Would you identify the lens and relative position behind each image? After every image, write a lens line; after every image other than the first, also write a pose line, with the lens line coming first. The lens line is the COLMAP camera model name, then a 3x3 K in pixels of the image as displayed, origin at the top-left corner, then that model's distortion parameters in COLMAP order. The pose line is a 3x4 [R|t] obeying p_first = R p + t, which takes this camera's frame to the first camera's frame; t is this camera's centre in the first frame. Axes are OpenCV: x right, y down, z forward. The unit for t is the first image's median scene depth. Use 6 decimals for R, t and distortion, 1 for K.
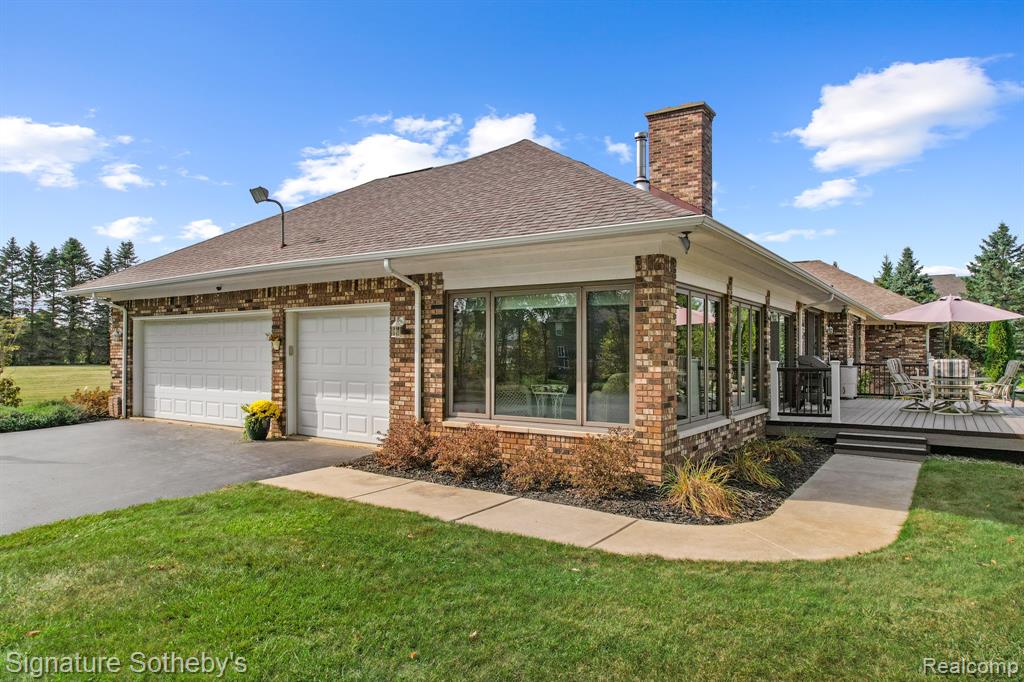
lens RADIAL K [[659.2, 0, 511.3], [0, 659.2, 346.0], [0, 0, 1]] dist [-0.055140, 0.036665]
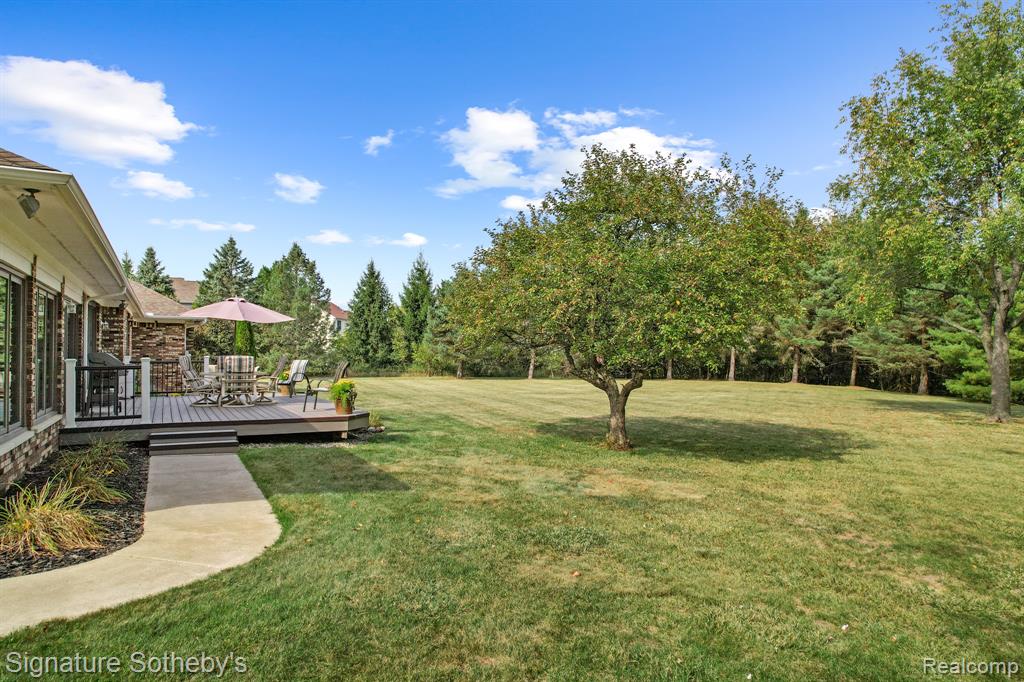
lens RADIAL K [[659.2, 0, 509.7], [0, 659.2, 323.8], [0, 0, 1]] dist [-0.055140, 0.036665]
pose [[0.466418, 0.034547, 0.883890, -0.085756], [-0.005835, 0.999335, -0.035981, 0.003998], [-0.884545, 0.011625, 0.466309, 0.088179]]
